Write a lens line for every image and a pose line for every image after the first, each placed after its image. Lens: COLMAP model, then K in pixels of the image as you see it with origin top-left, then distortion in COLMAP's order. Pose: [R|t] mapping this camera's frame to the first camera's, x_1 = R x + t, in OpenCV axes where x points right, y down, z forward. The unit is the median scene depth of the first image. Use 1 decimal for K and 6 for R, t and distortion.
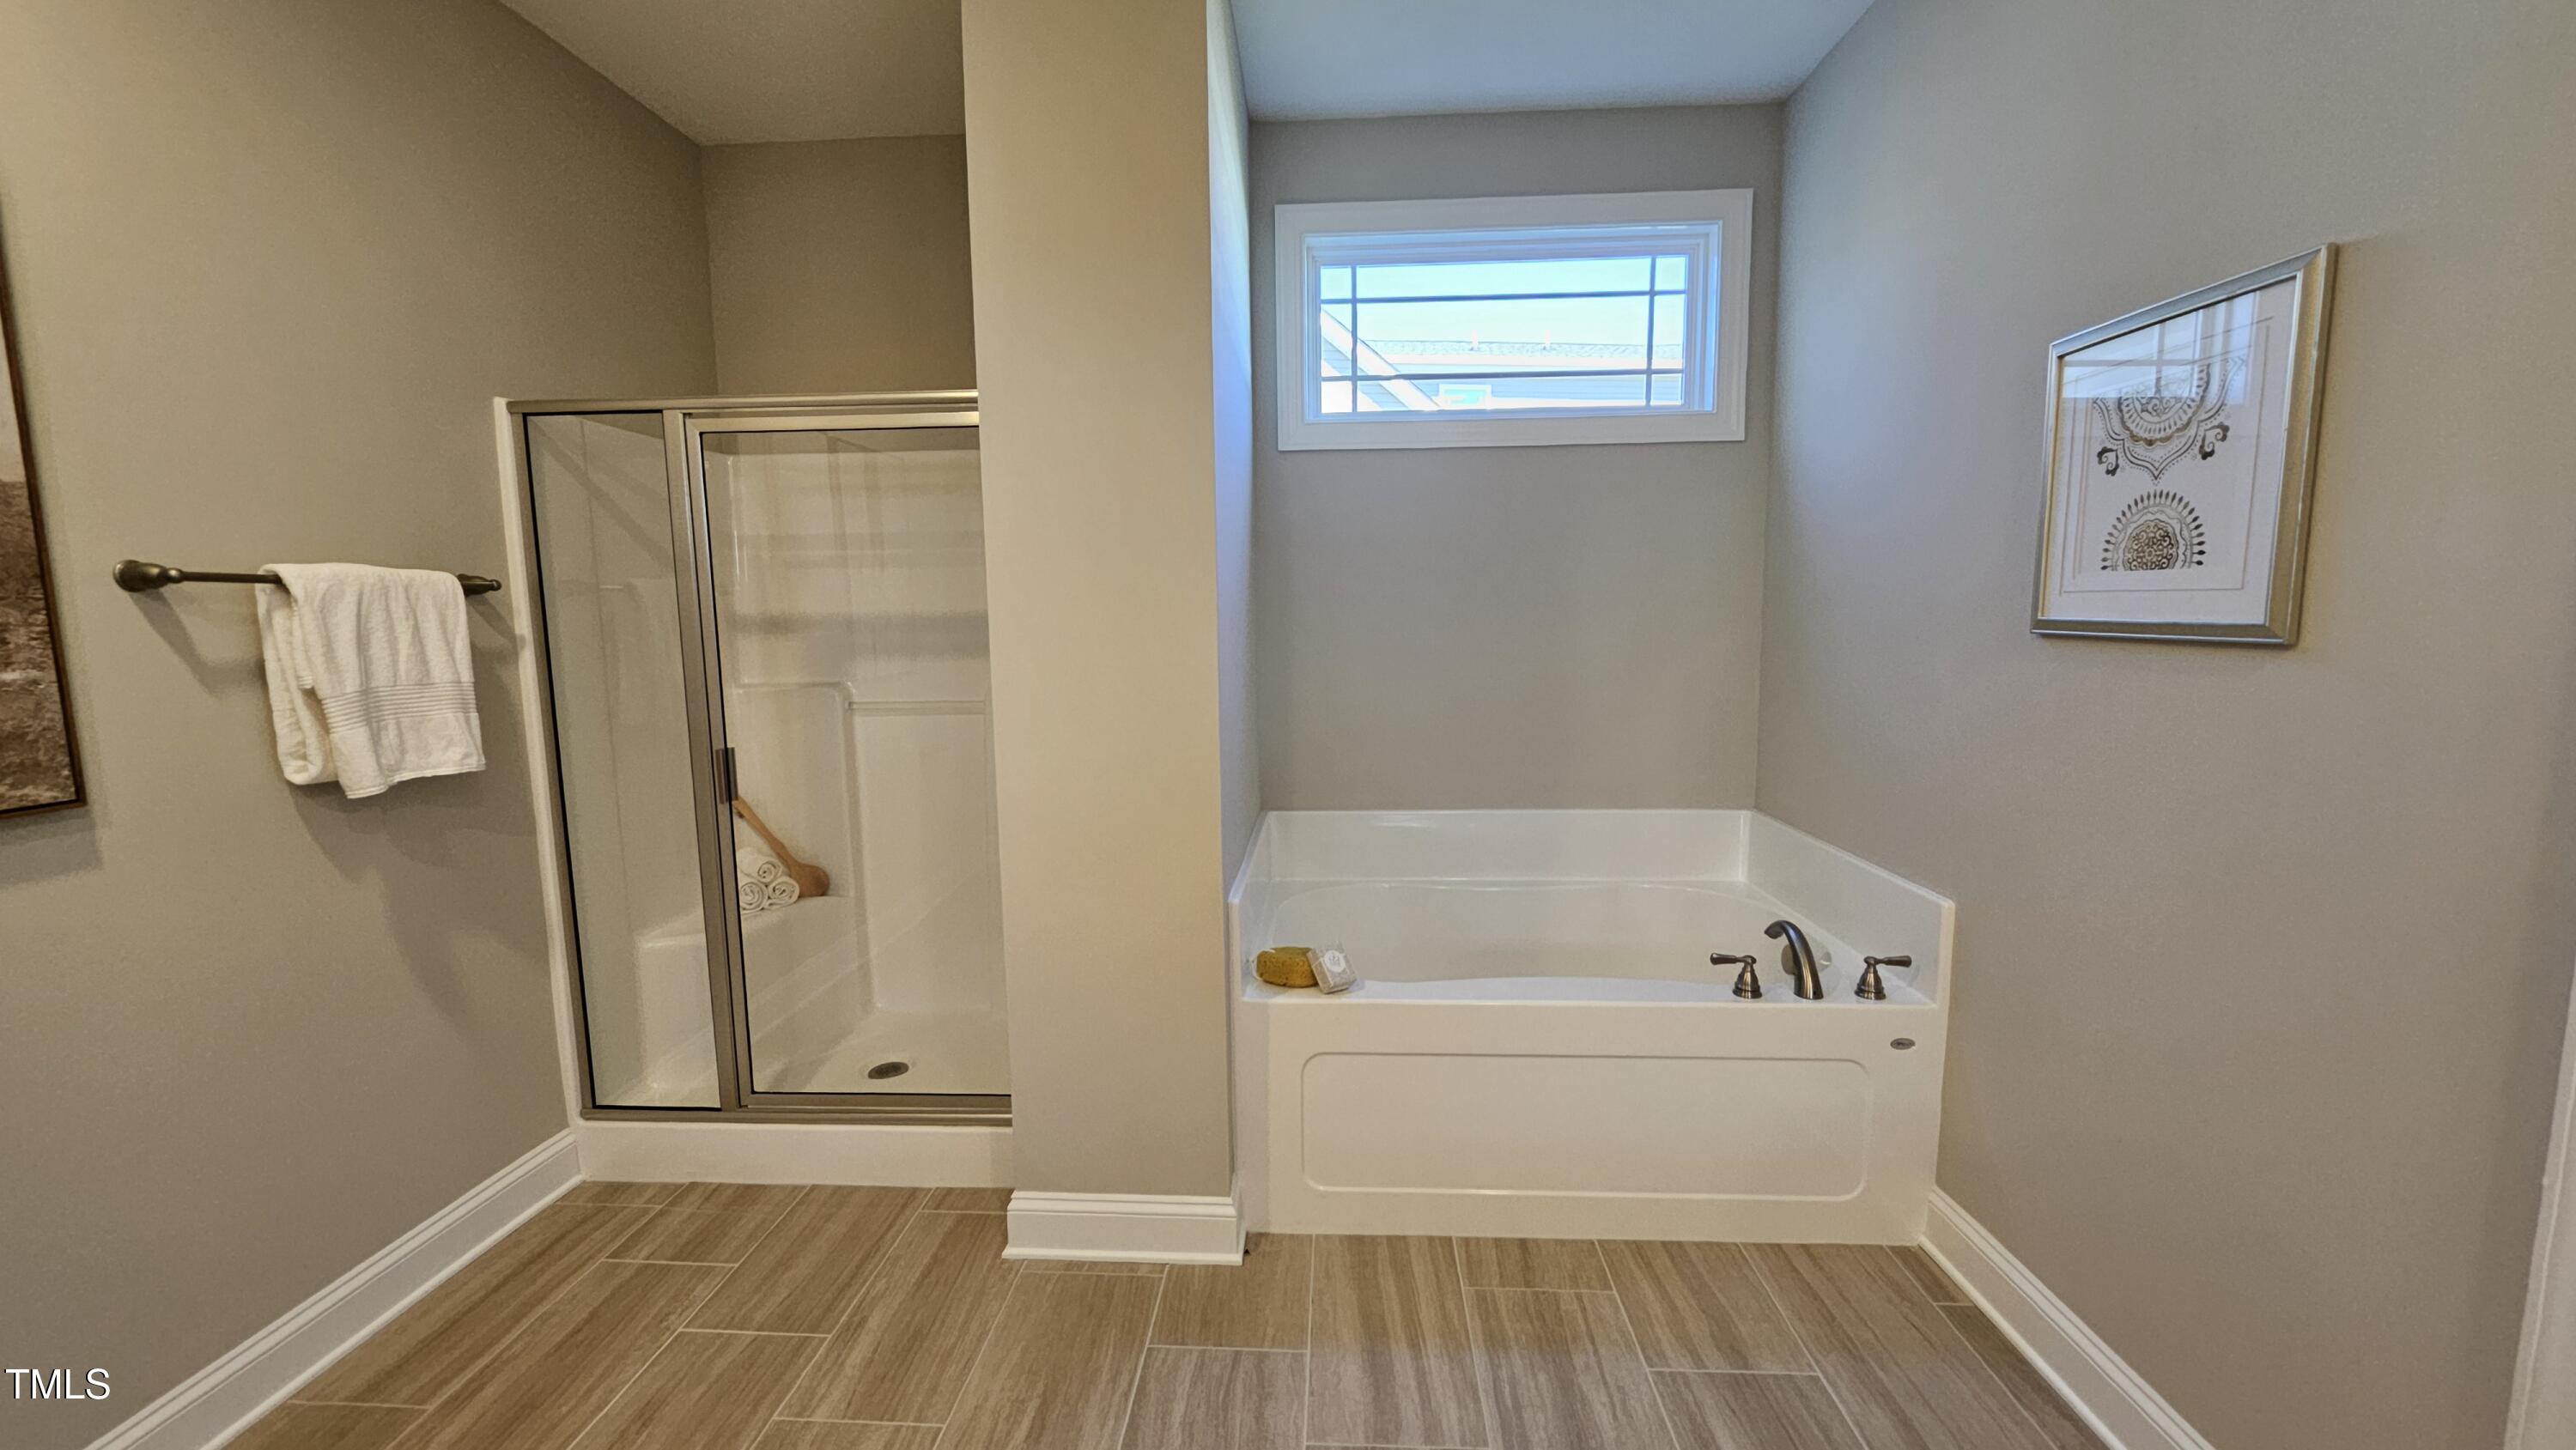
lens RADIAL K [[1009.0, 0, 1288.0], [0, 1009.0, 725.0], [0, 0, 1]] dist [-0.000731, 0.000144]
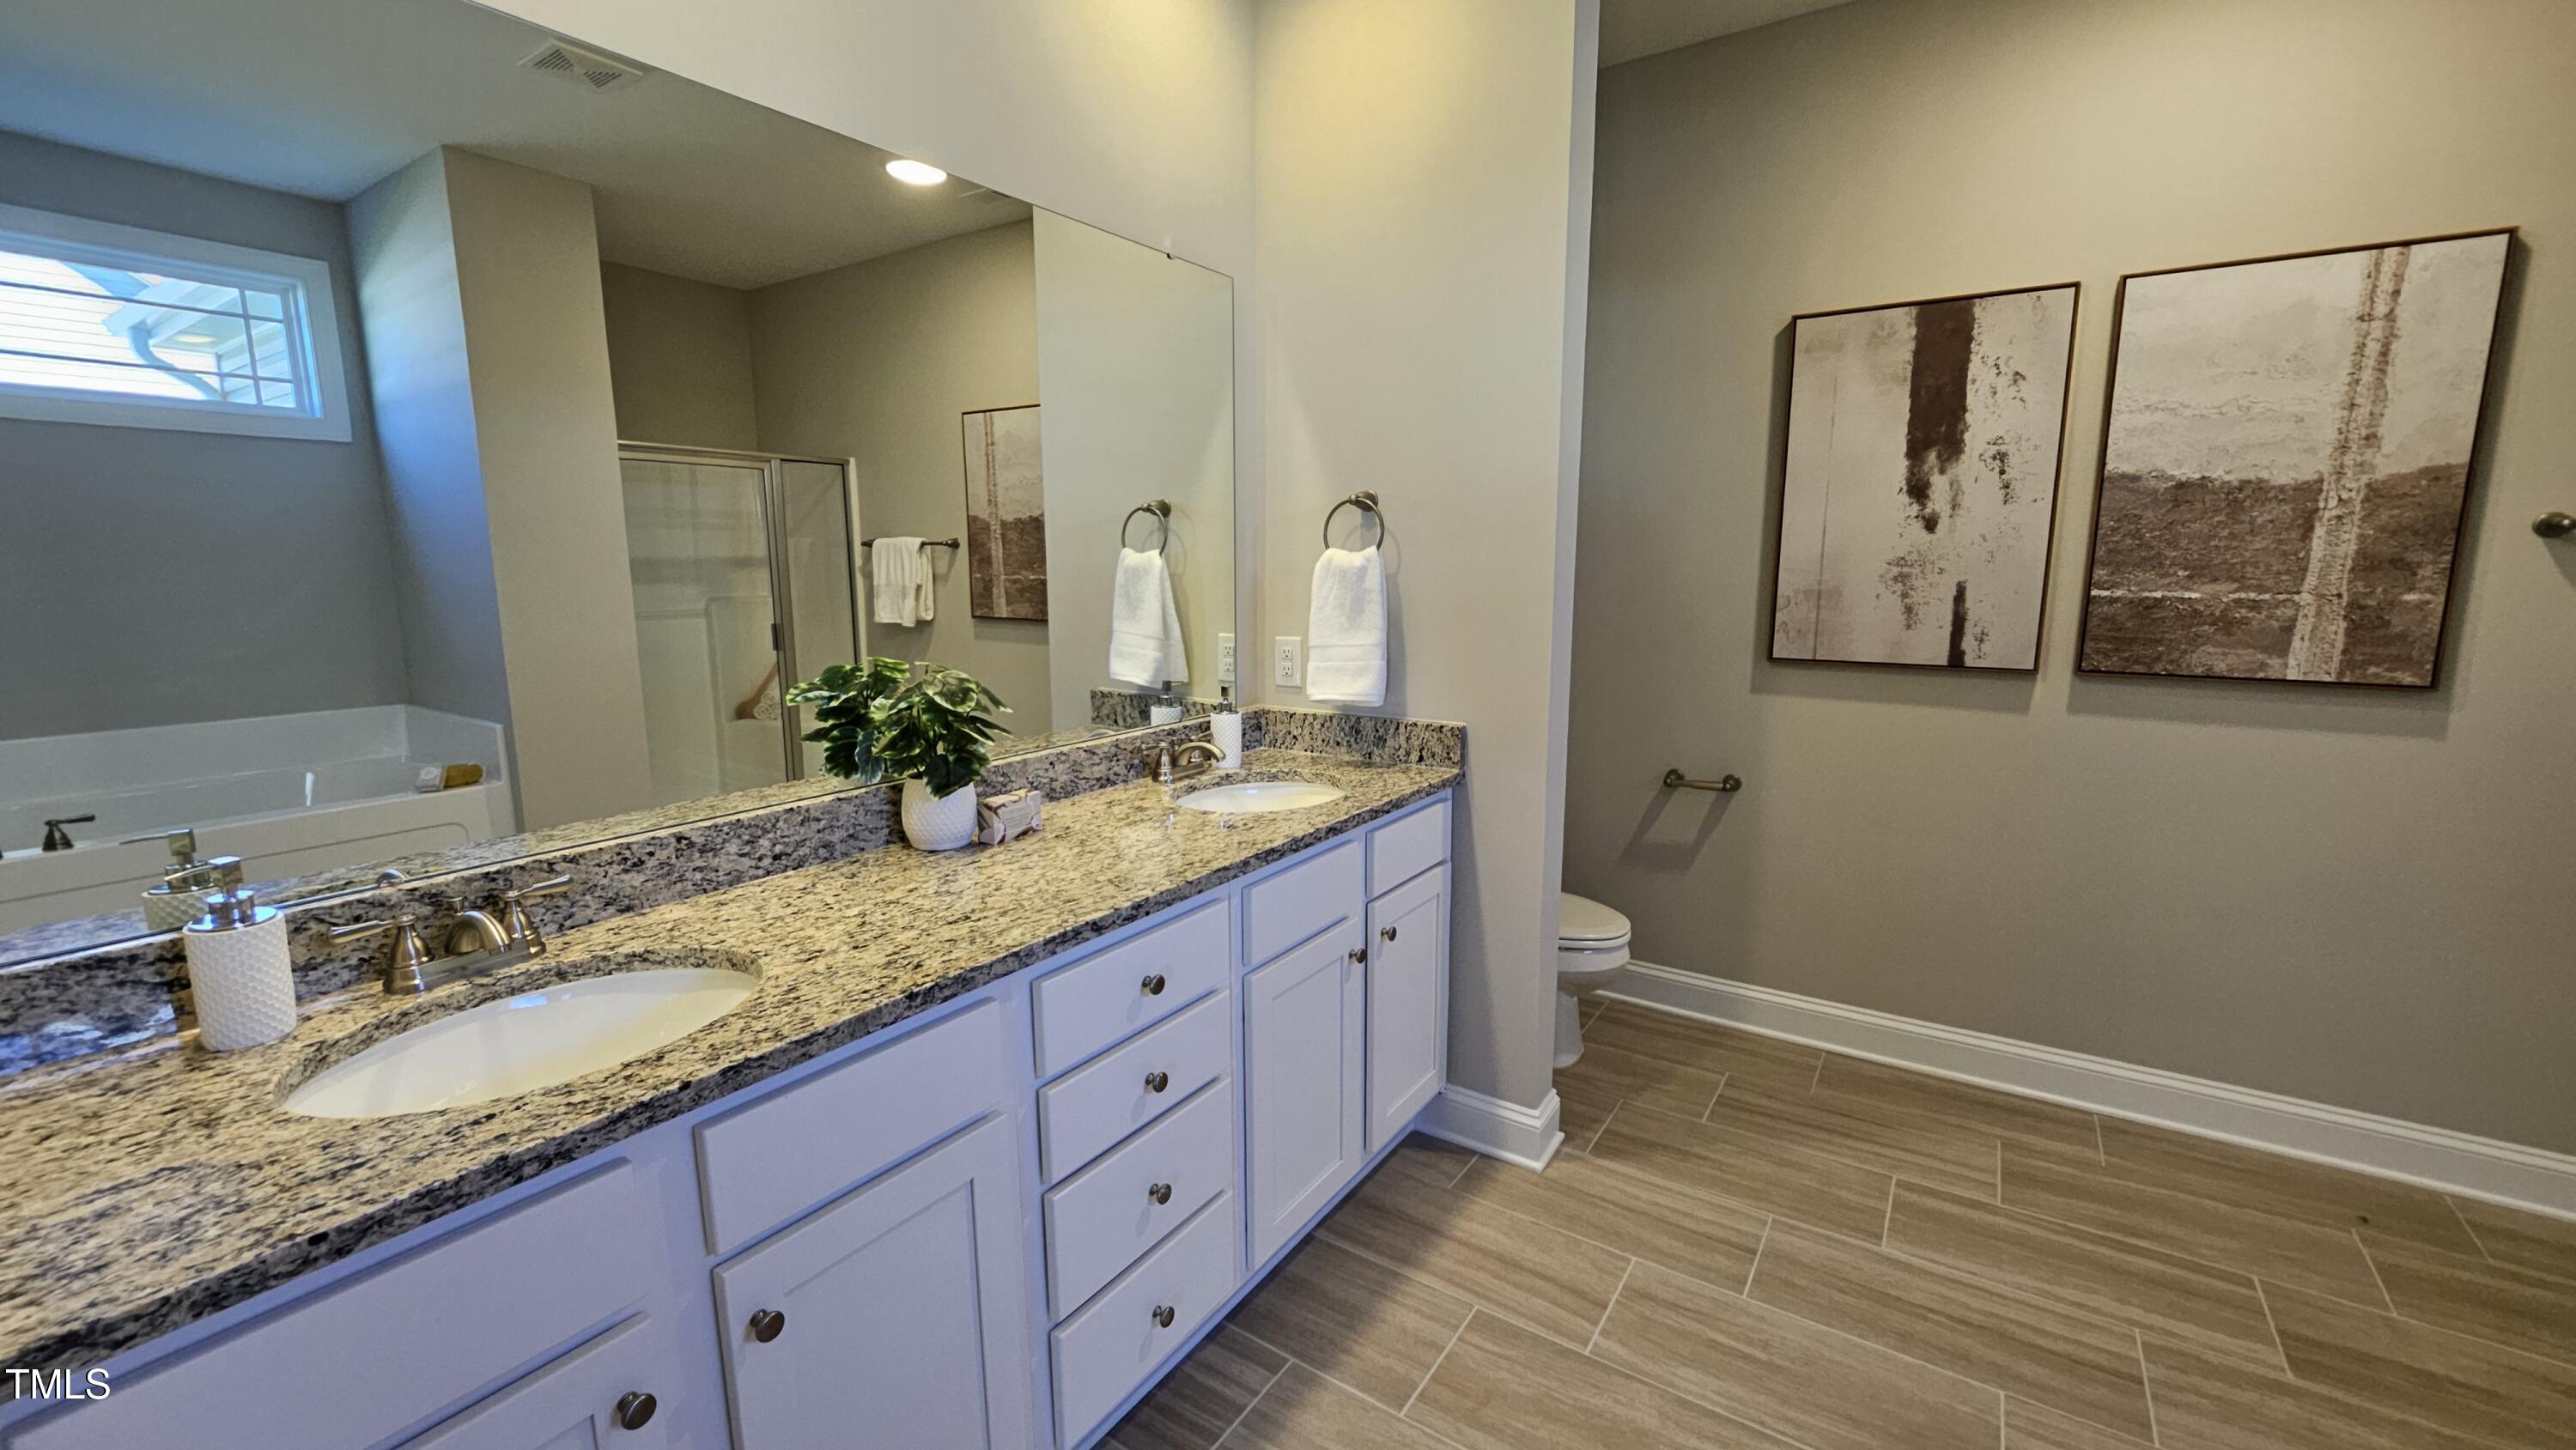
lens RADIAL K [[1009.0, 0, 1288.0], [0, 1009.0, 725.0], [0, 0, 1]] dist [-0.000731, 0.000144]
pose [[-0.515479, 0.148699, -0.843902, 0.864186], [-0.095670, 0.968684, 0.229125, -0.046897], [0.851545, 0.198845, -0.485110, 0.333584]]
